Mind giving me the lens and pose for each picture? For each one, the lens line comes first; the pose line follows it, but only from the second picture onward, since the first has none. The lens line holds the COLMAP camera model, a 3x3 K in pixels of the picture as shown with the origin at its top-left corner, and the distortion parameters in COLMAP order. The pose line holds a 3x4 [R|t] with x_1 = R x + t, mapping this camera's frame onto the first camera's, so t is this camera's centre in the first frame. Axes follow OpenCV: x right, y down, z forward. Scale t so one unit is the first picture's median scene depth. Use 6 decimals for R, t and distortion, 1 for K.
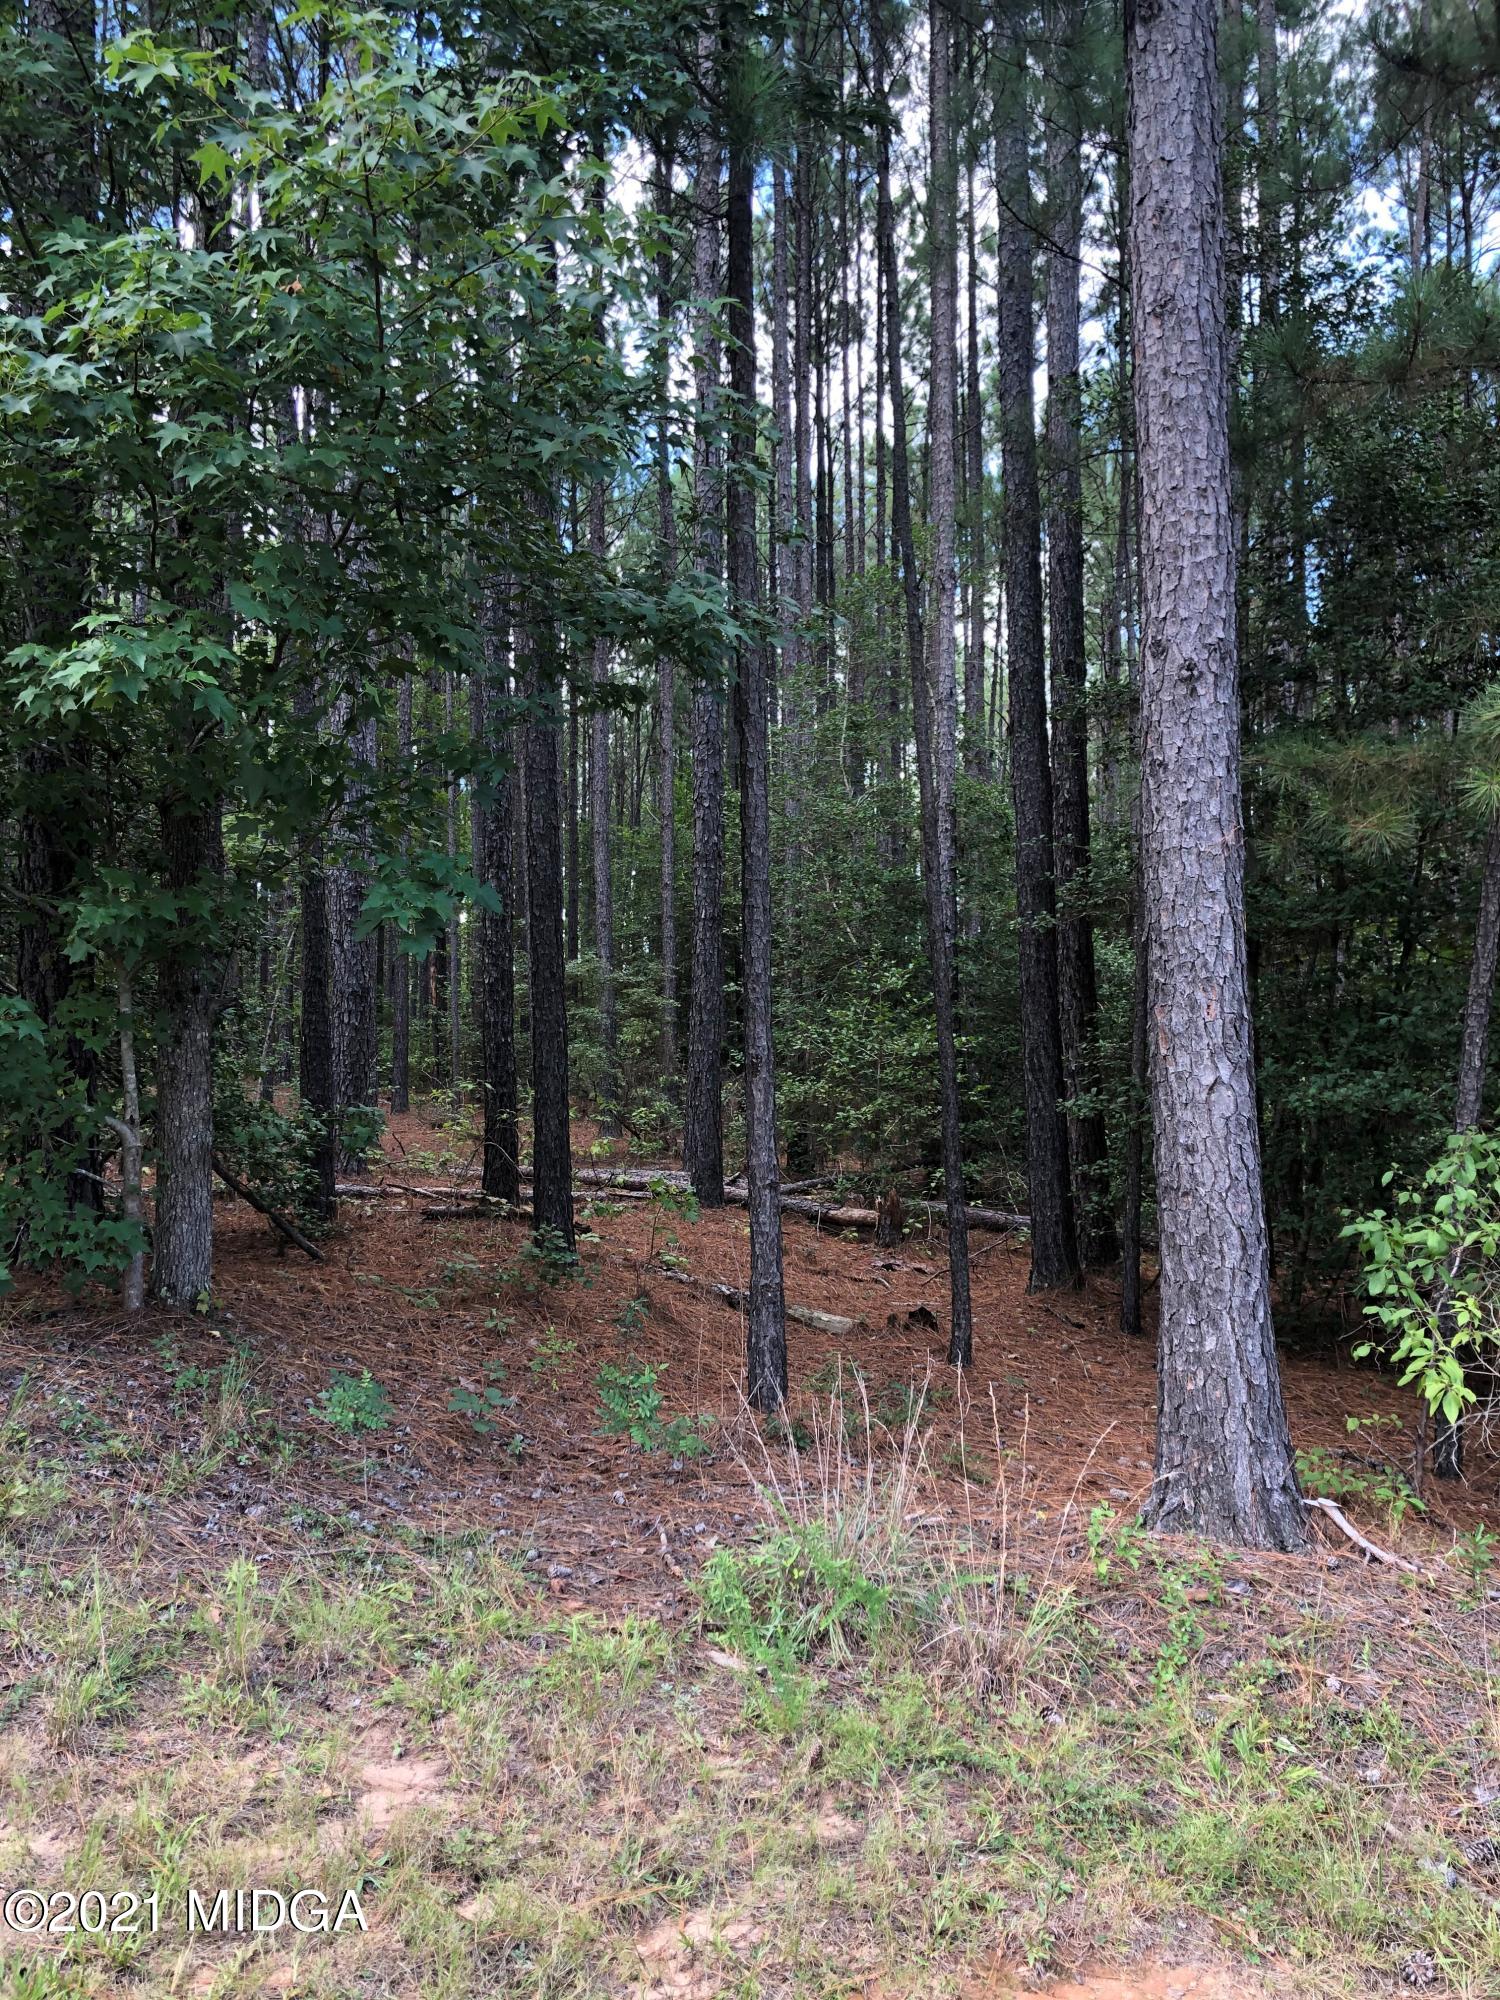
lens RADIAL K [[1624.0, 0, 750.0], [0, 1624.0, 1000.0], [0, 0, 1]] dist [-0.002005, 0.063125]
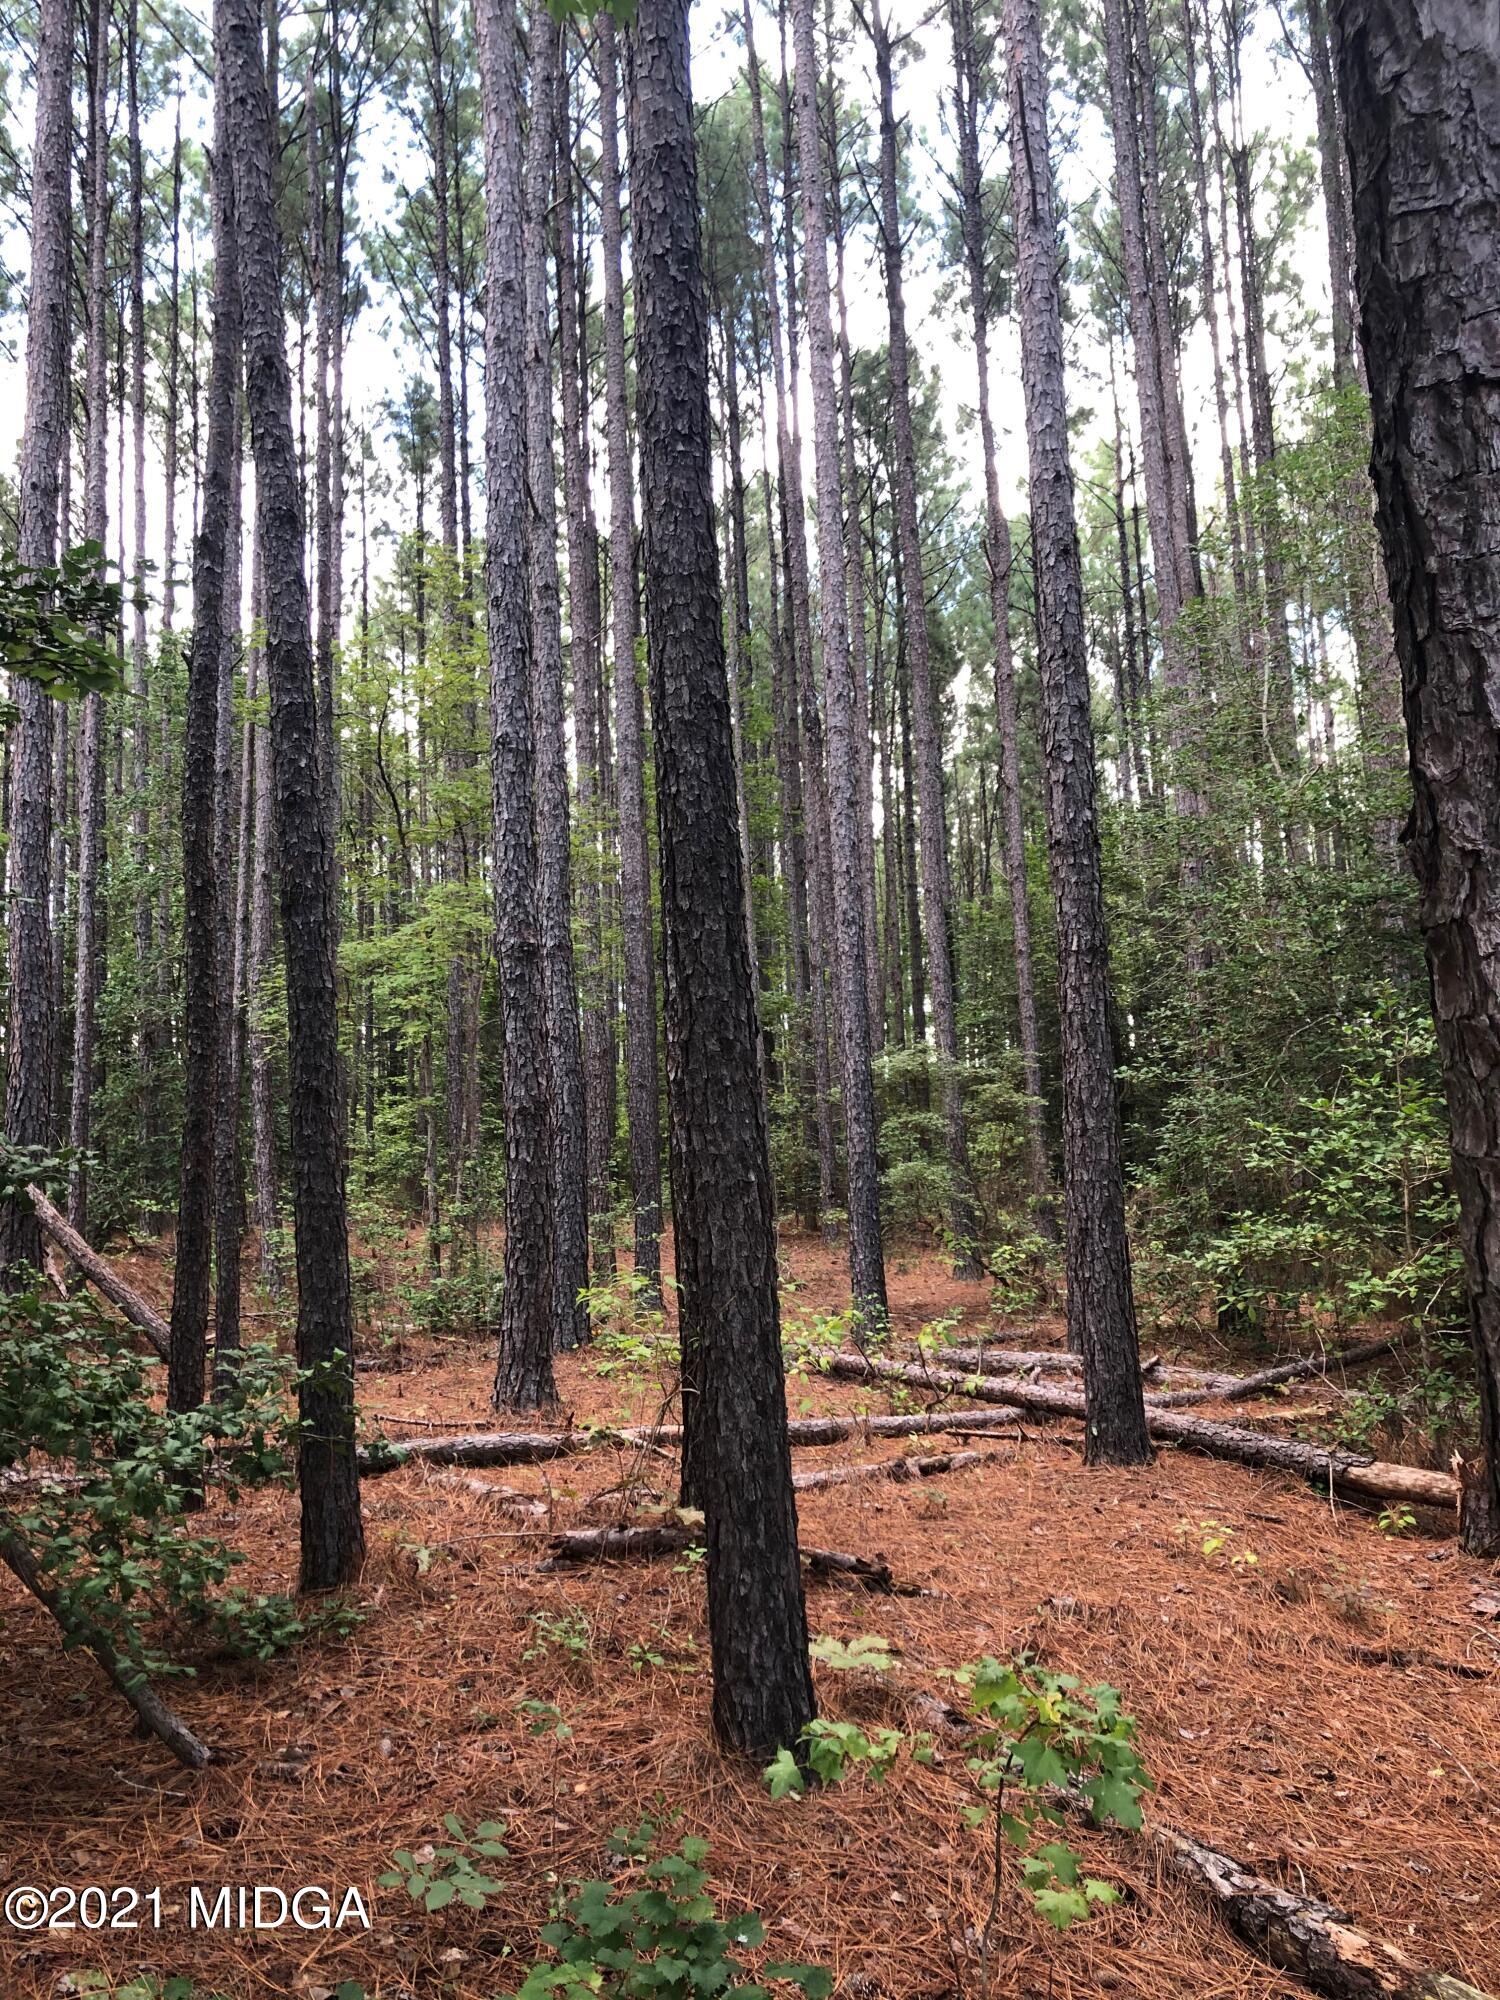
lens RADIAL K [[1624.0, 0, 750.0], [0, 1624.0, 1000.0], [0, 0, 1]] dist [-0.002005, 0.063125]
pose [[0.973537, -0.065076, -0.219068, -0.015952], [0.051055, 0.996304, -0.069074, 0.000834], [0.222754, 0.056062, 0.973261, 0.382753]]
